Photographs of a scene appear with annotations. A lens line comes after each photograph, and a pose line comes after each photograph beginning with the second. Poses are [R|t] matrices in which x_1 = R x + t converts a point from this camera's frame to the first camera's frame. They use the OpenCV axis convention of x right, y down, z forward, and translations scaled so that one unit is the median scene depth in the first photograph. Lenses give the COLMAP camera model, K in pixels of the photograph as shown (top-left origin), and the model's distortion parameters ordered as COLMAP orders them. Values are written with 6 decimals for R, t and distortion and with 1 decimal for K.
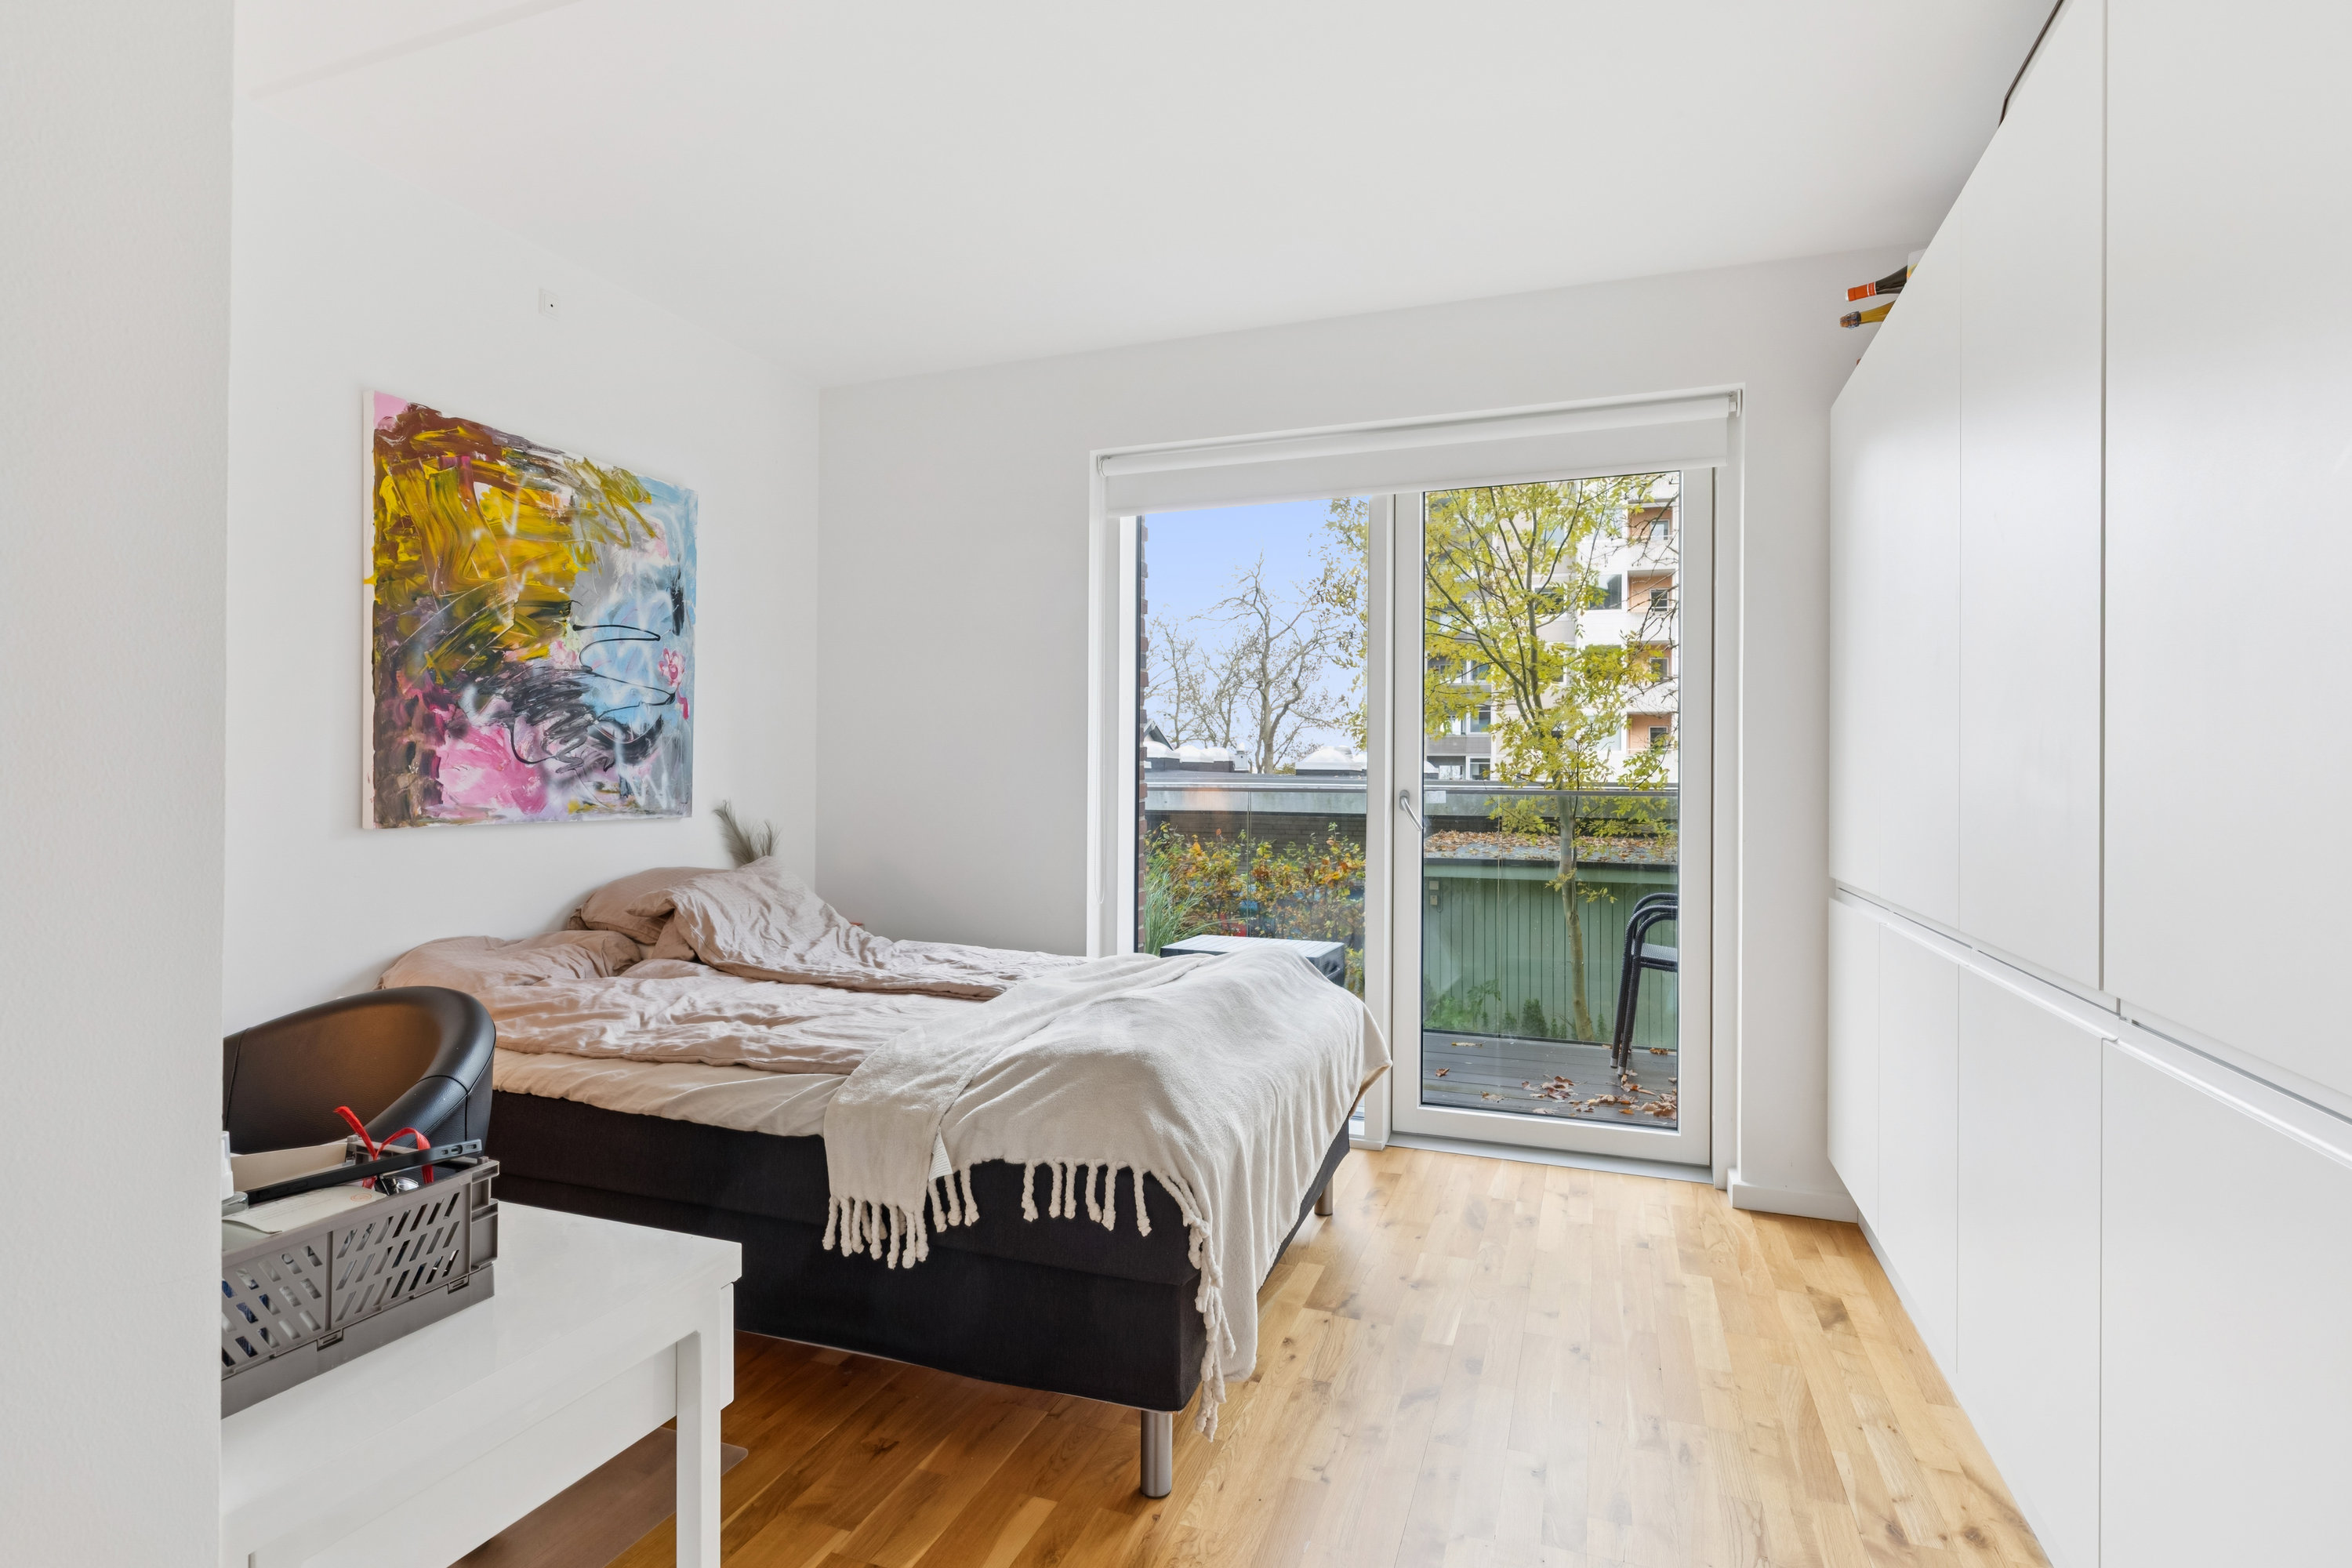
lens RADIAL K [[1145.2, 0, 1176.0], [0, 1145.2, 784.0], [0, 0, 1]] dist [0.000193, -0.000873]
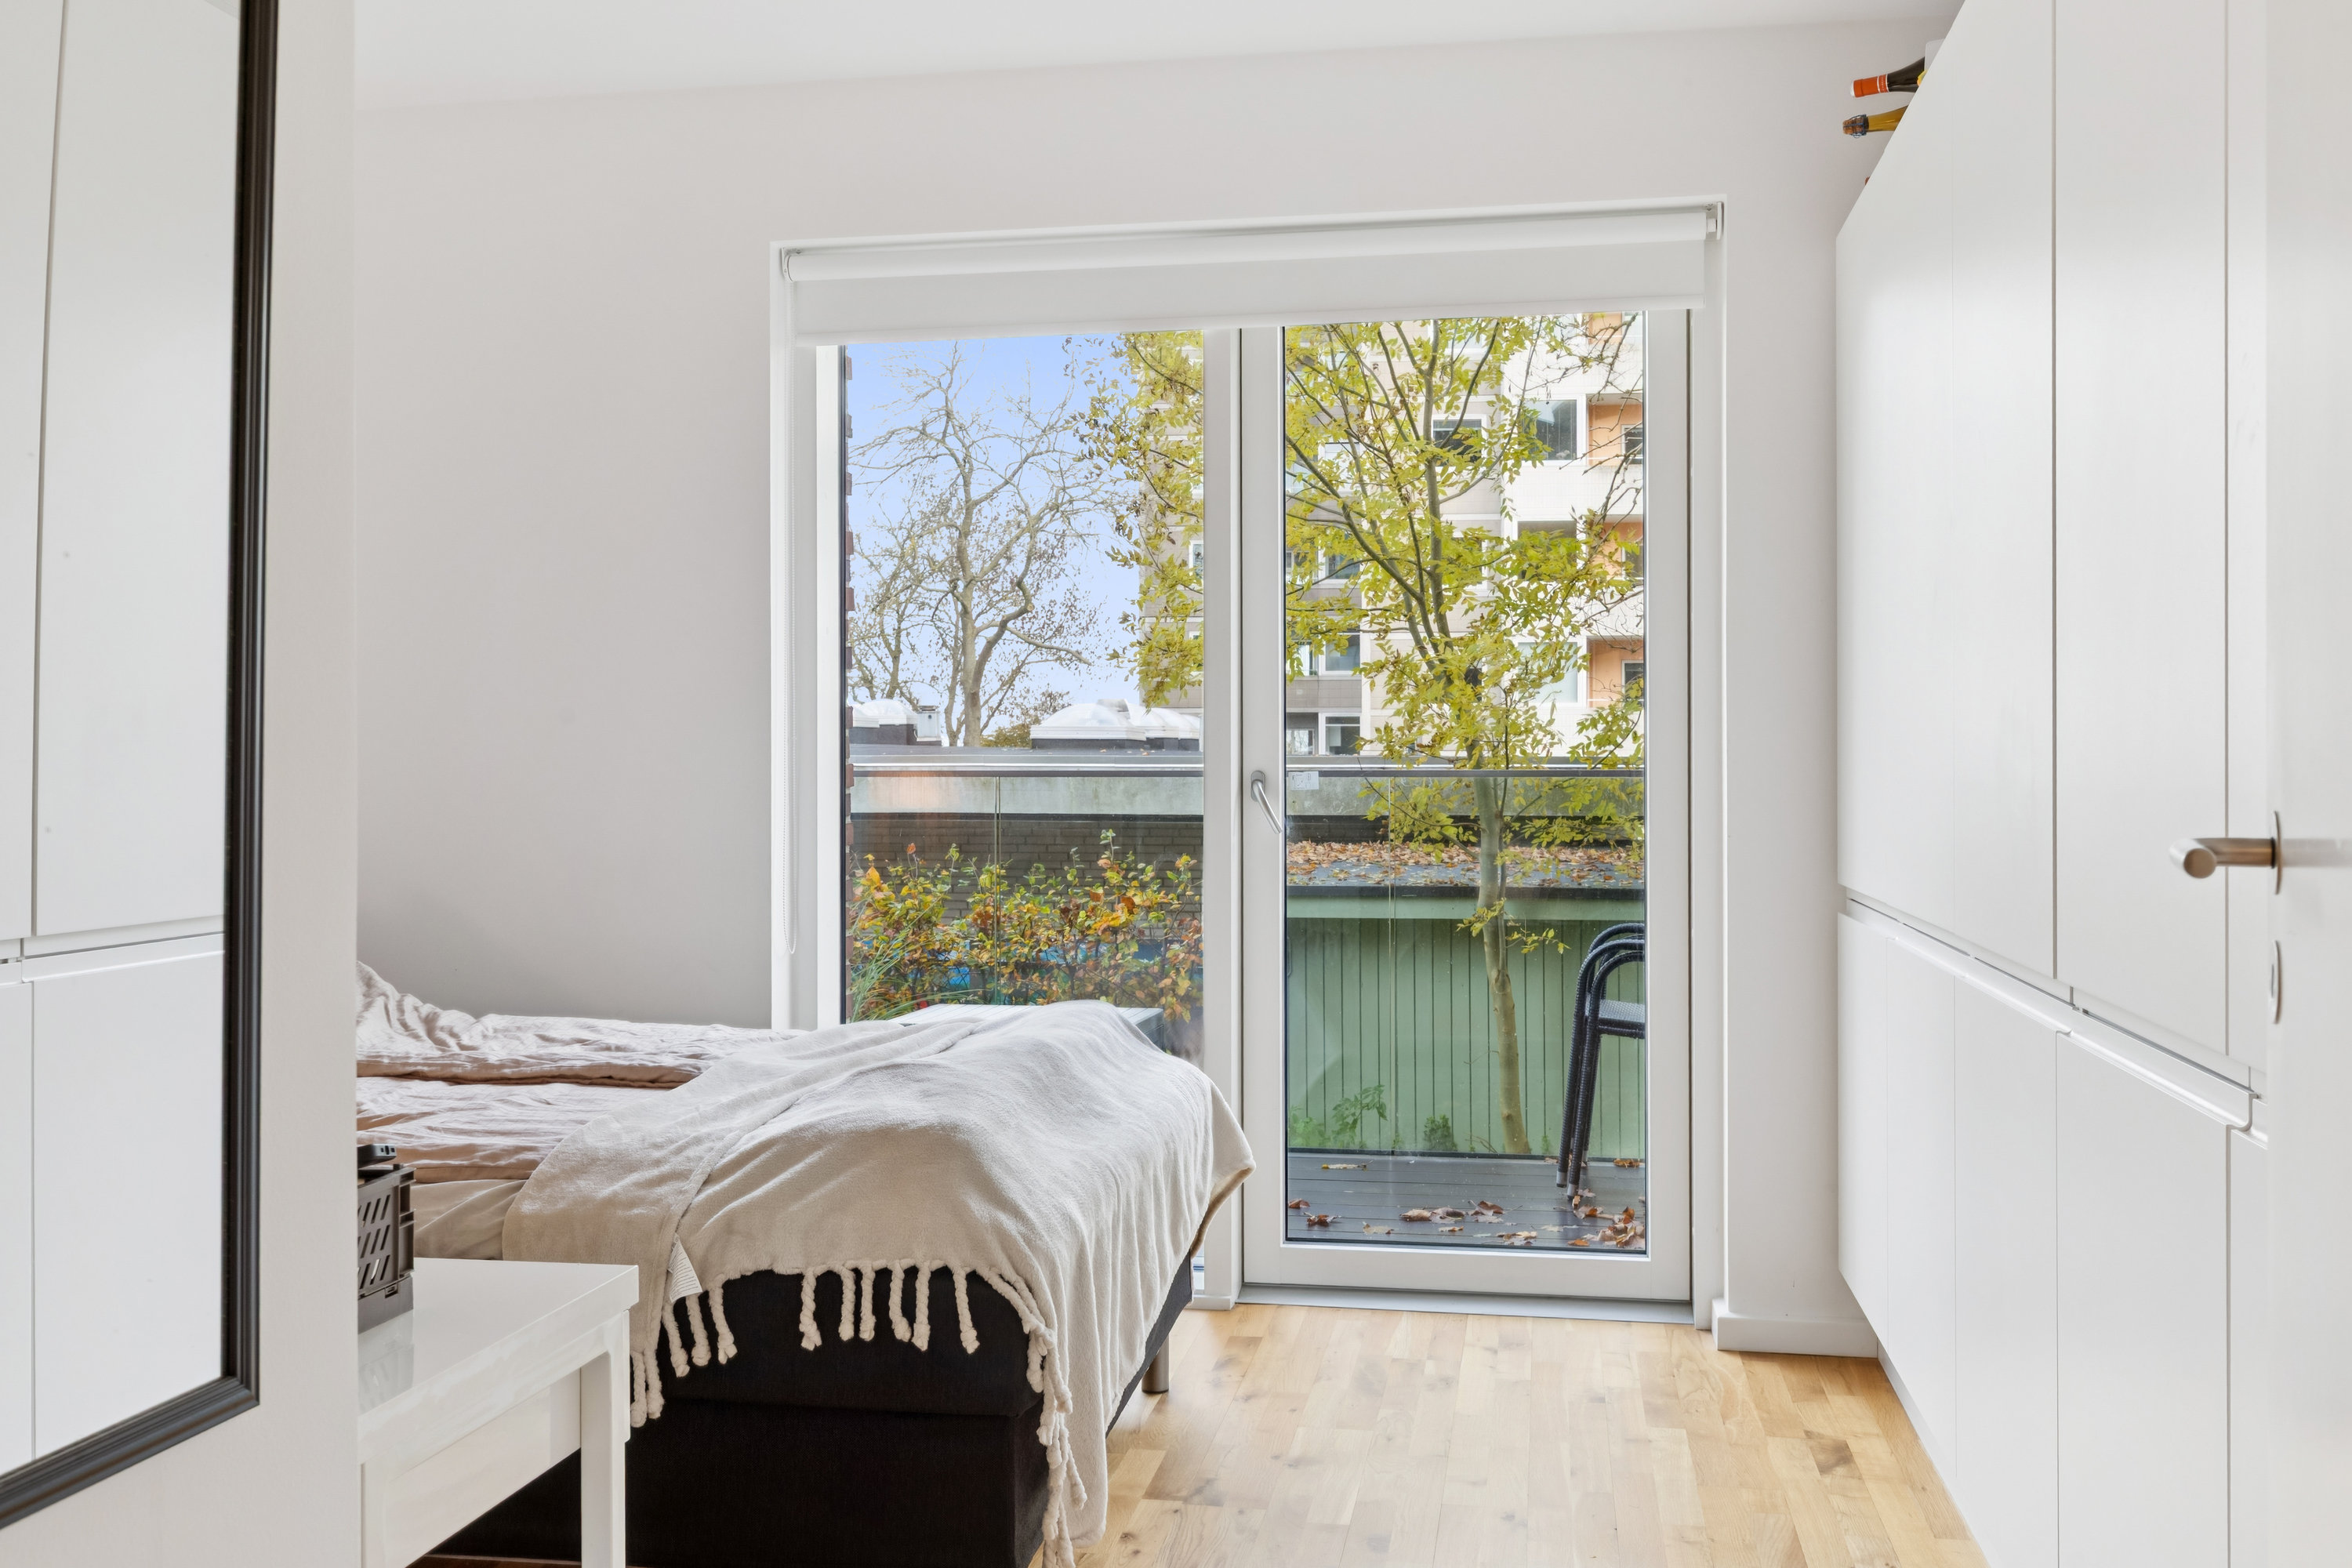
lens RADIAL K [[2103.2, 0, 1176.0], [0, 2103.2, 784.0], [0, 0, 1]] dist [0.002521, 0.008509]
pose [[0.983562, -0.010822, 0.180244, -0.137848], [0.009212, 0.999910, 0.009768, 0.001353], [-0.180333, -0.007947, 0.983573, -0.395716]]
